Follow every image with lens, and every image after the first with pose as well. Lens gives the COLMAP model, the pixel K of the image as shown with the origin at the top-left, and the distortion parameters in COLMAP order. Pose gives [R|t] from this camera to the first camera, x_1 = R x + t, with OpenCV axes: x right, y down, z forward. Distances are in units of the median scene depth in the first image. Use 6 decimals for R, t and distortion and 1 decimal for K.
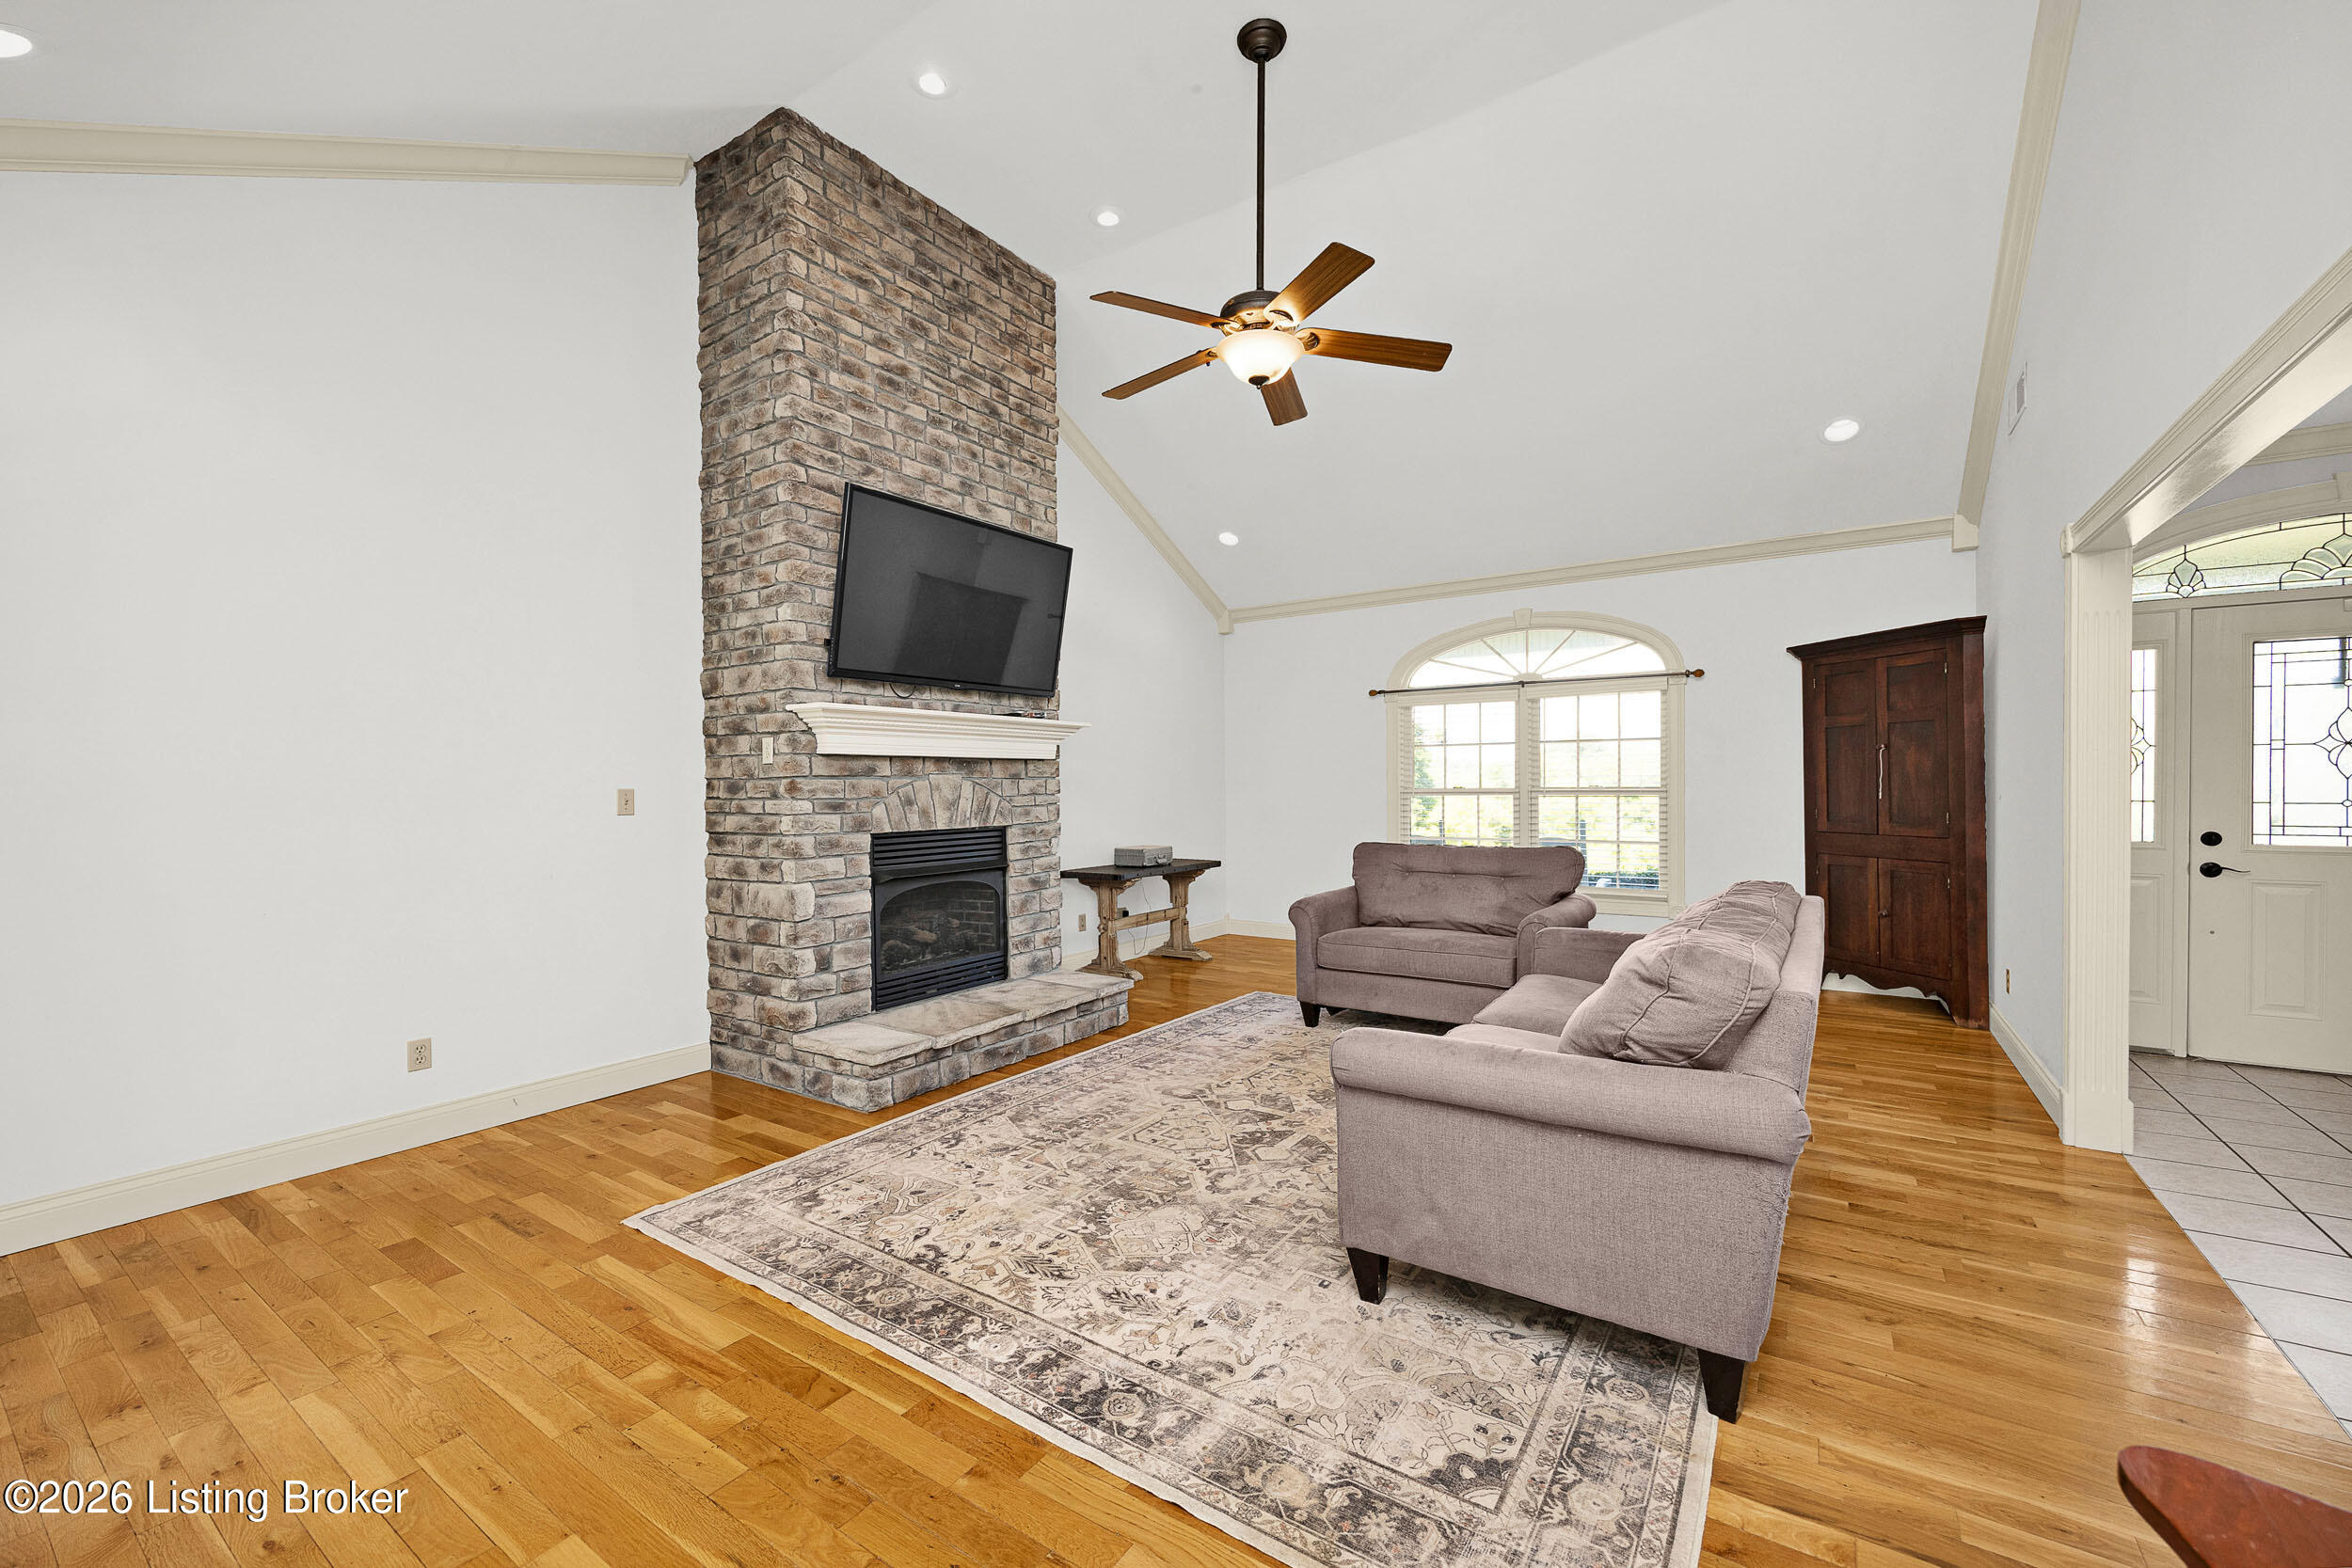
lens RADIAL K [[929.6, 0, 1189.2], [0, 929.6, 793.3], [0, 0, 1]] dist [-0.005868, 0.000307]
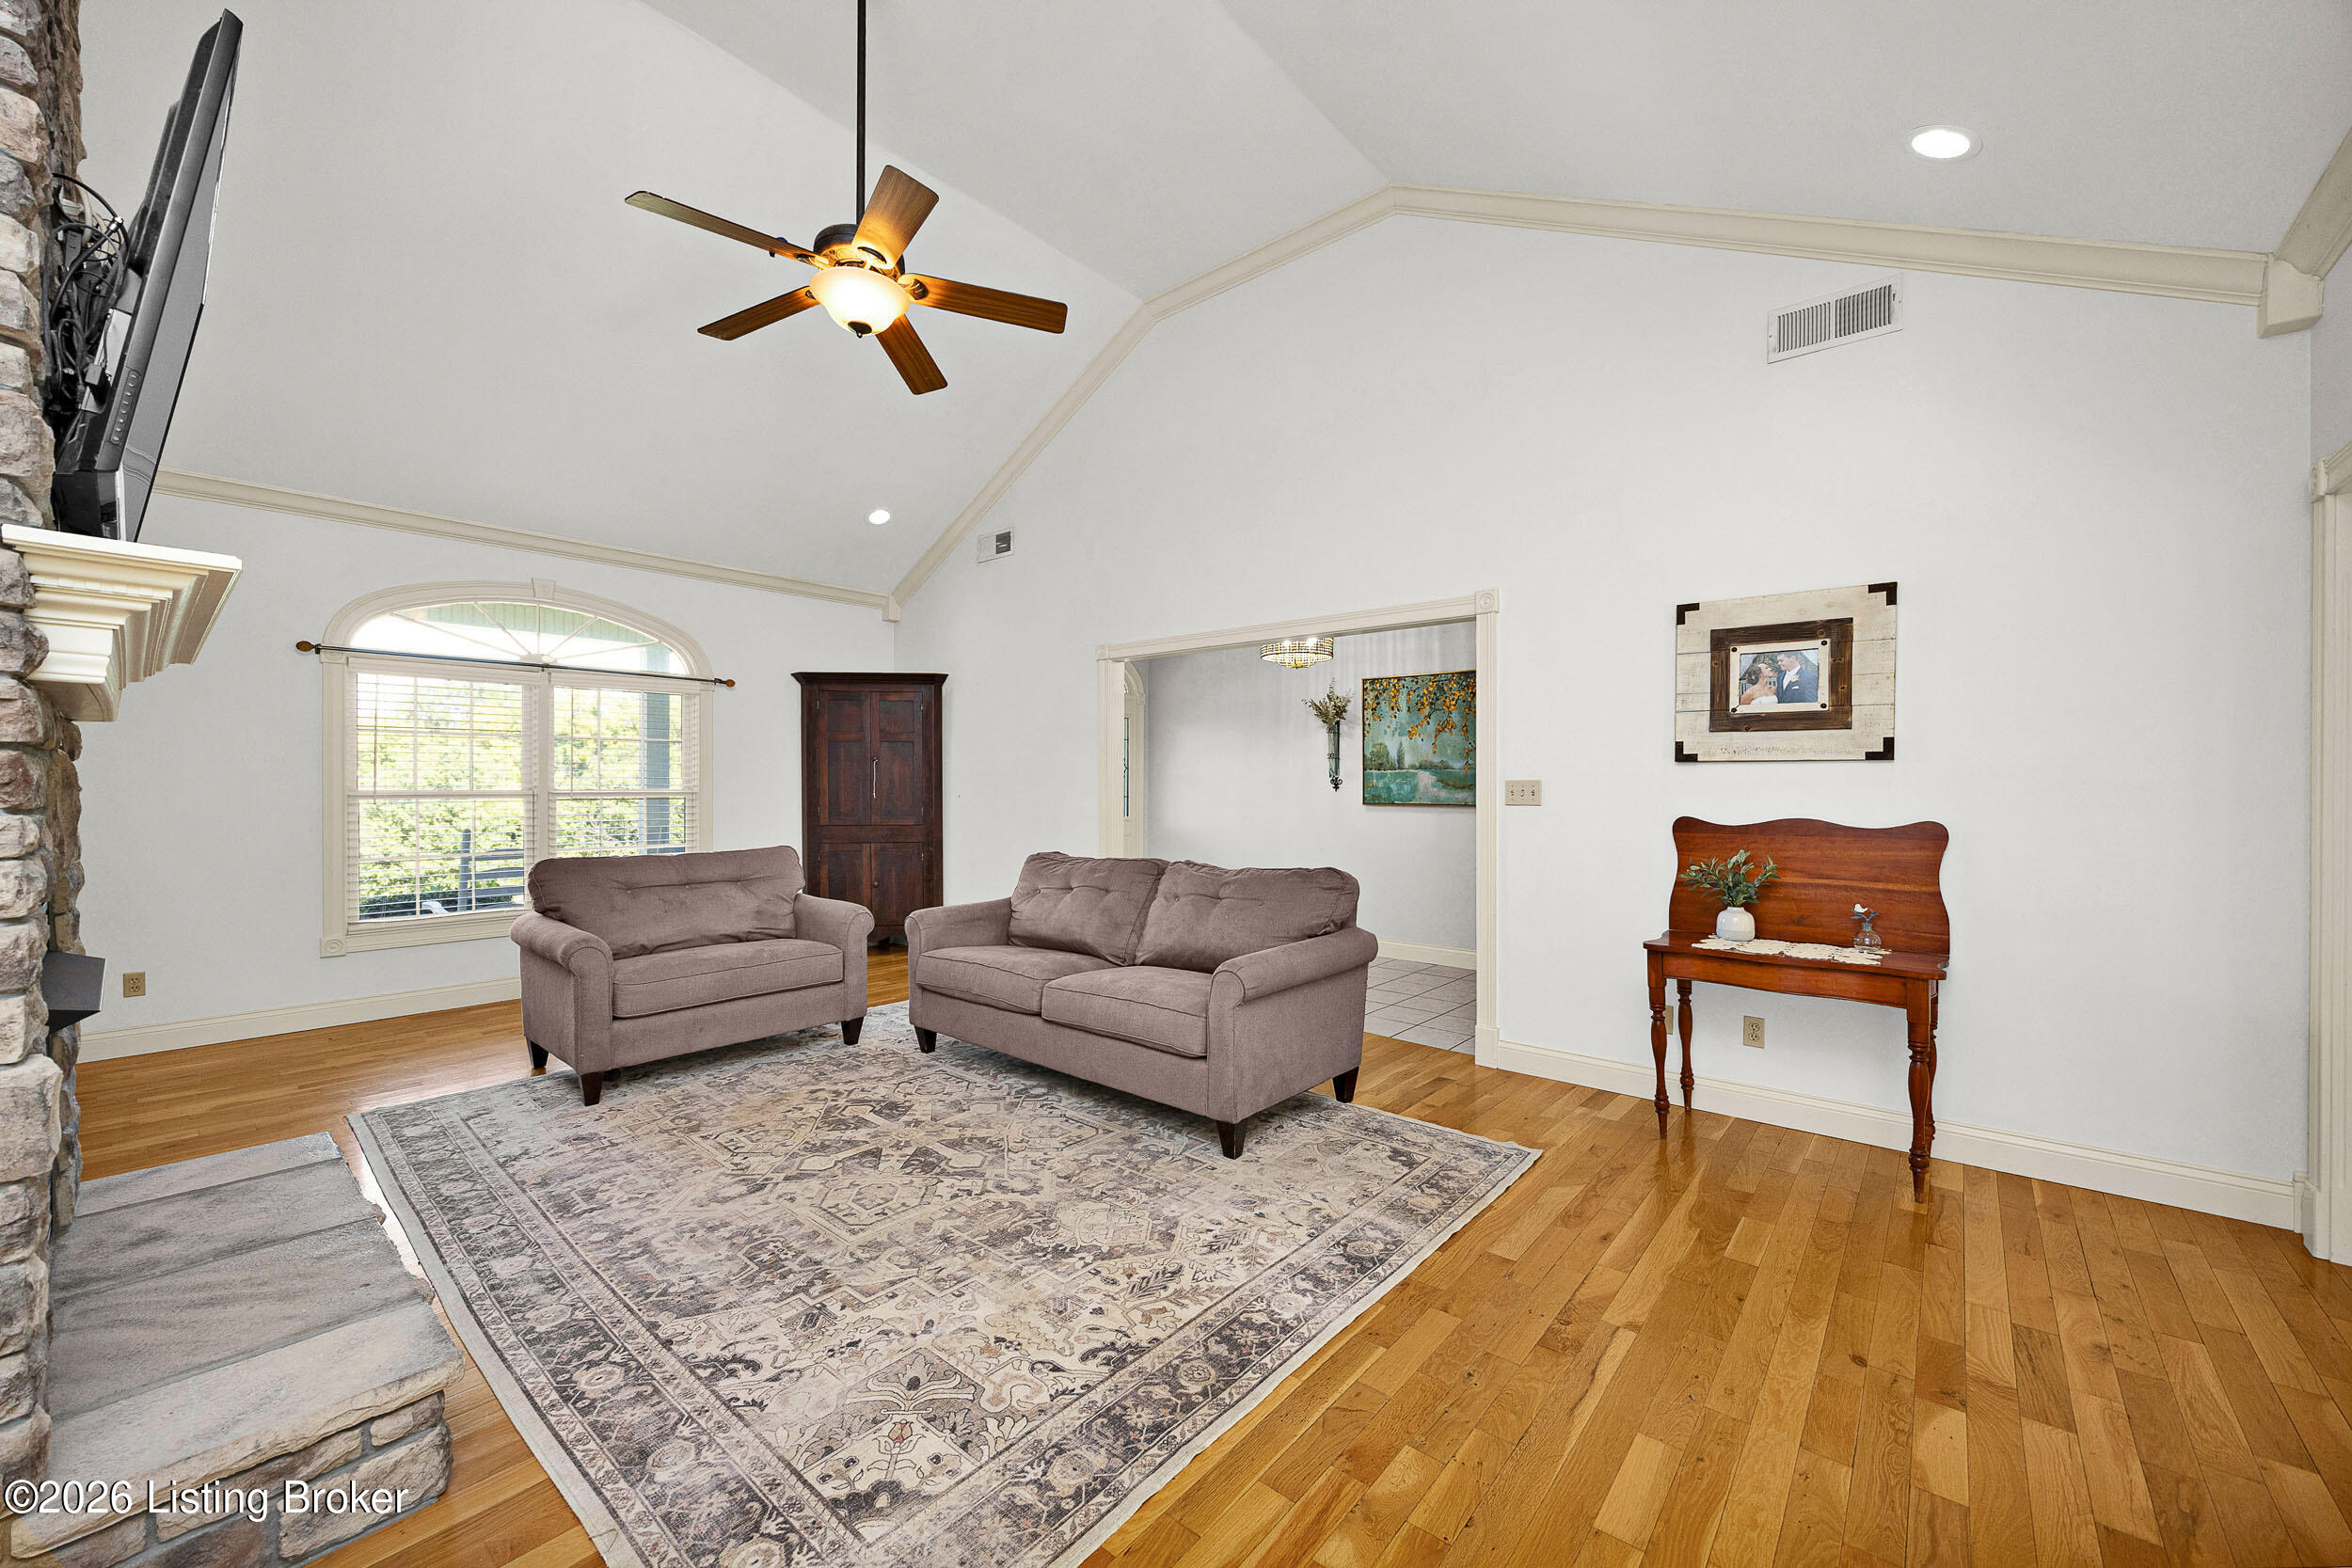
lens RADIAL K [[929.6, 0, 1187.7], [0, 929.6, 780.8], [0, 0, 1]] dist [-0.005868, 0.000307]
pose [[0.106305, 0.012905, 0.994250, -0.719786], [0.006919, 0.999882, -0.013717, 0.003224], [-0.994310, 0.008337, 0.106203, 0.554651]]
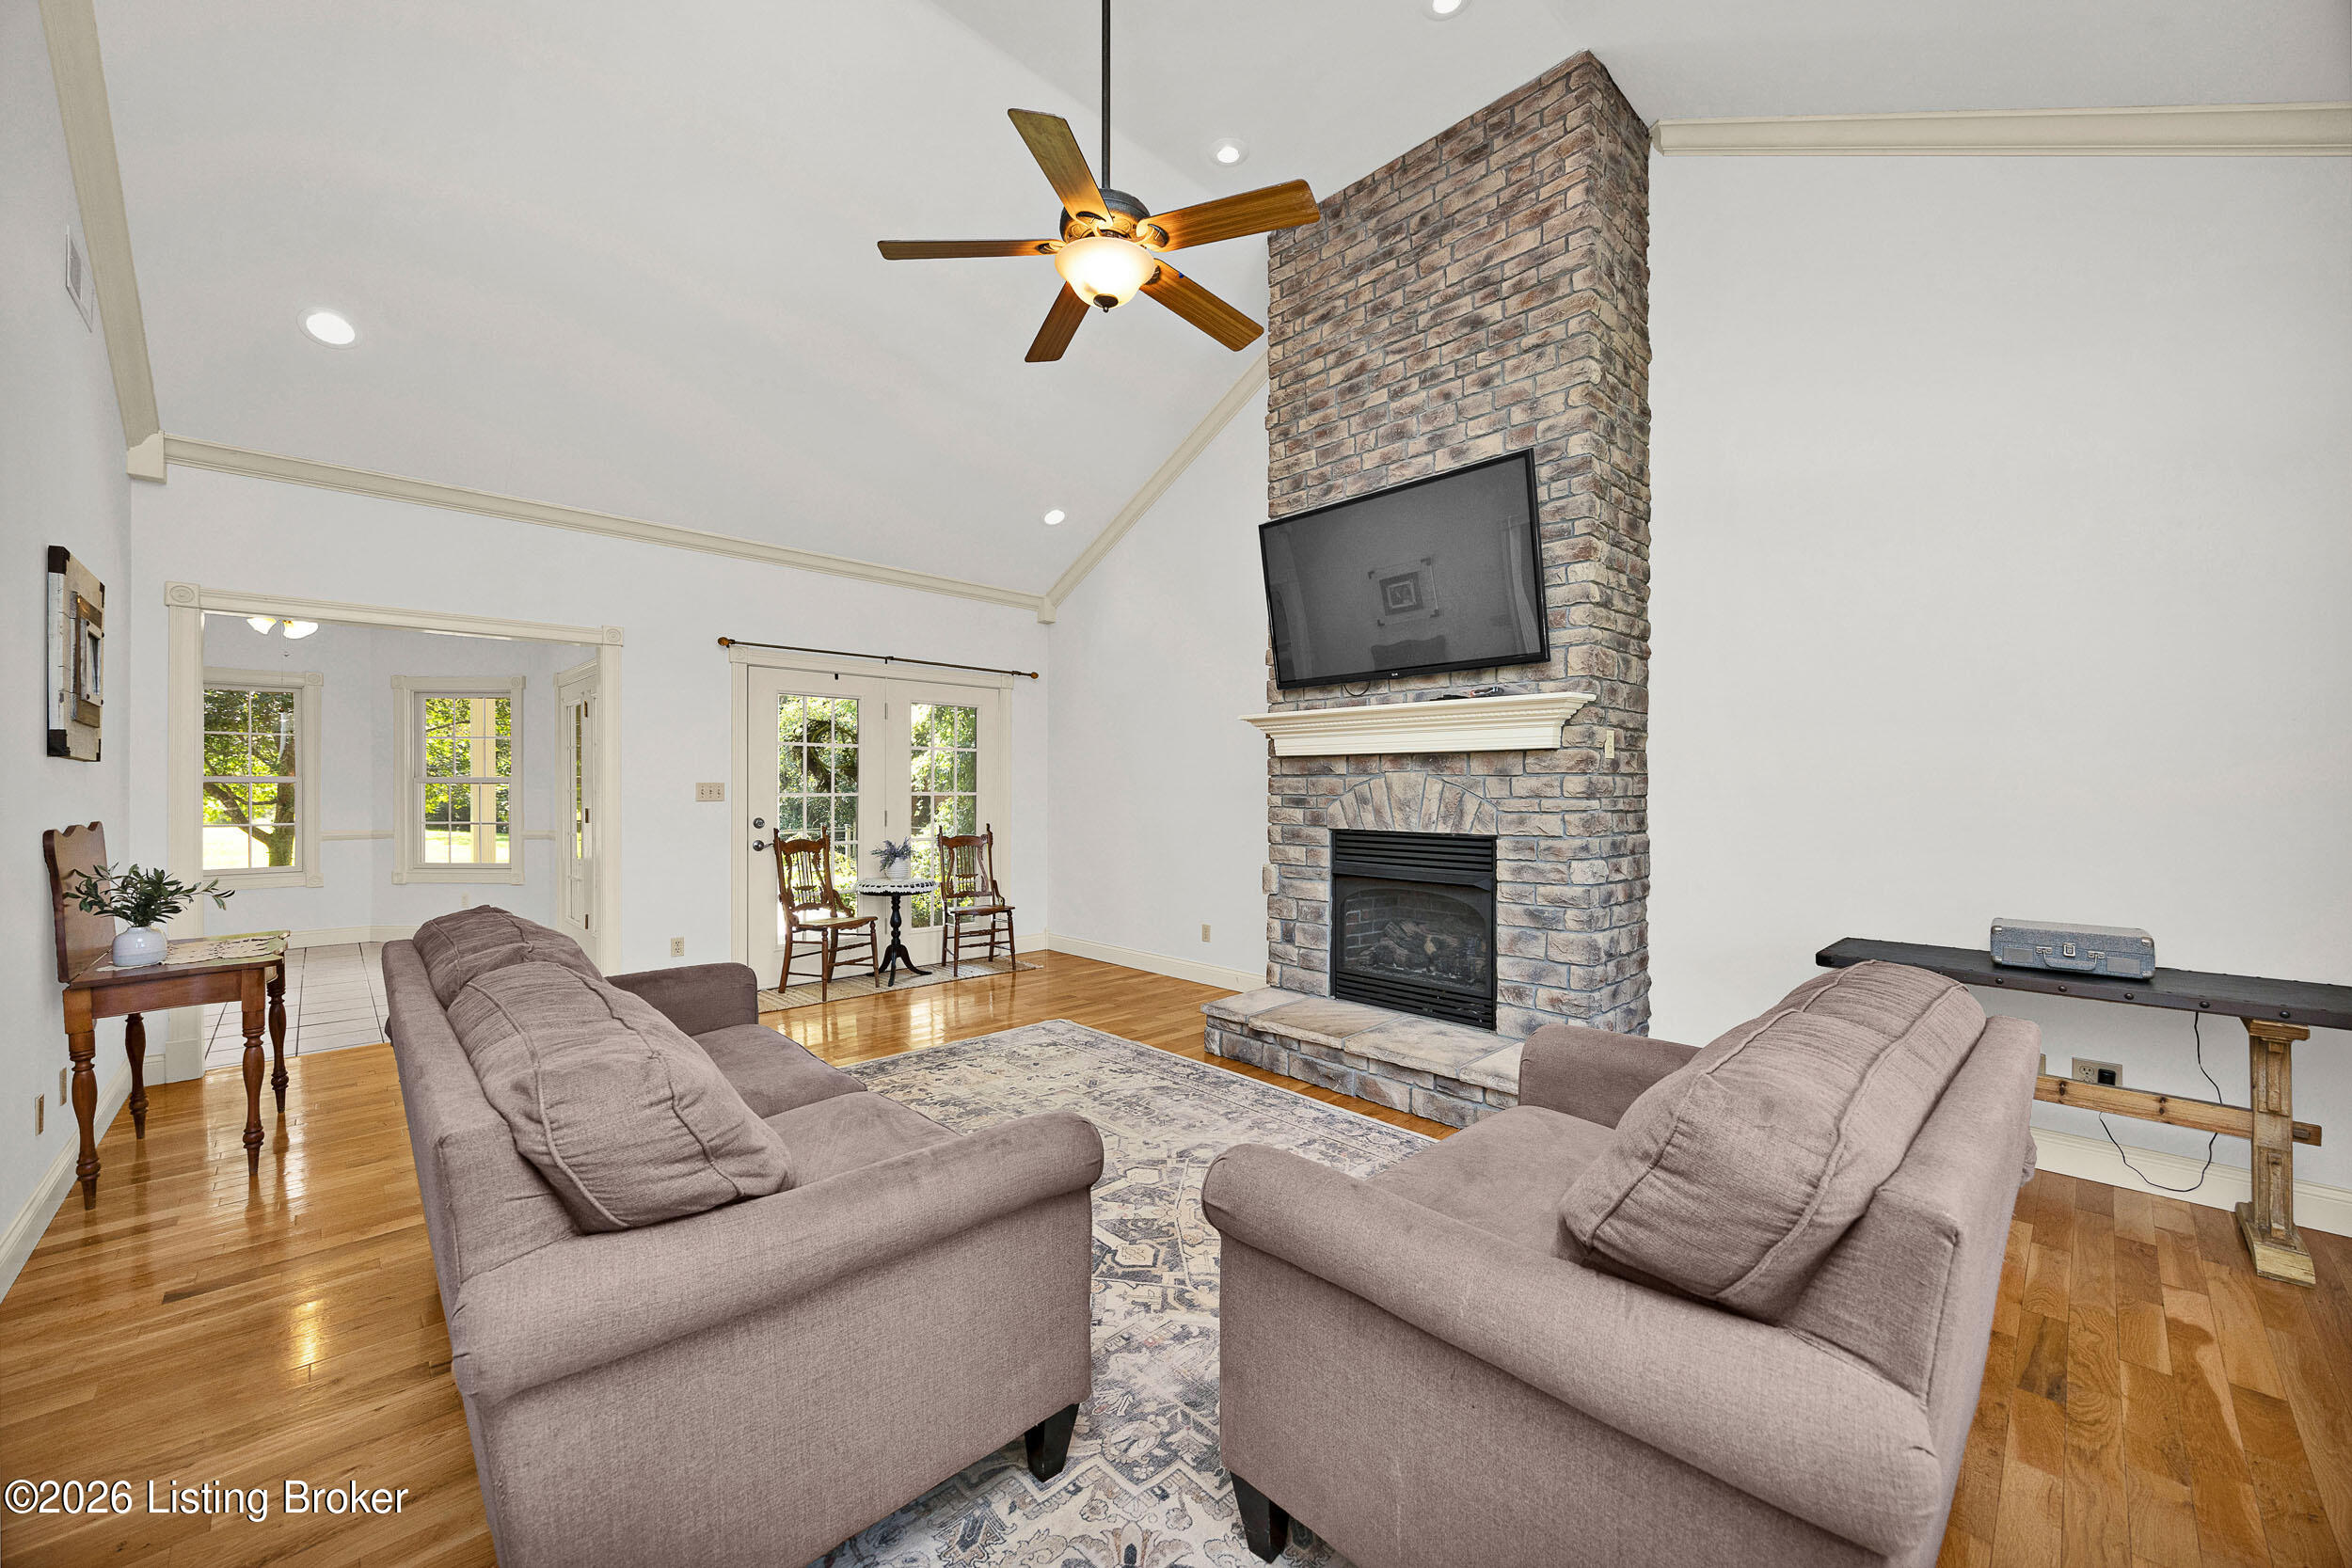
lens RADIAL K [[929.6, 0, 1134.1], [0, 929.6, 787.2], [0, 0, 1]] dist [-0.005868, 0.000307]
pose [[-0.252447, 0.009267, -0.967566, 0.815362], [-0.008904, 0.999890, 0.011900, -0.016386], [0.967570, 0.011619, -0.252336, 1.150449]]
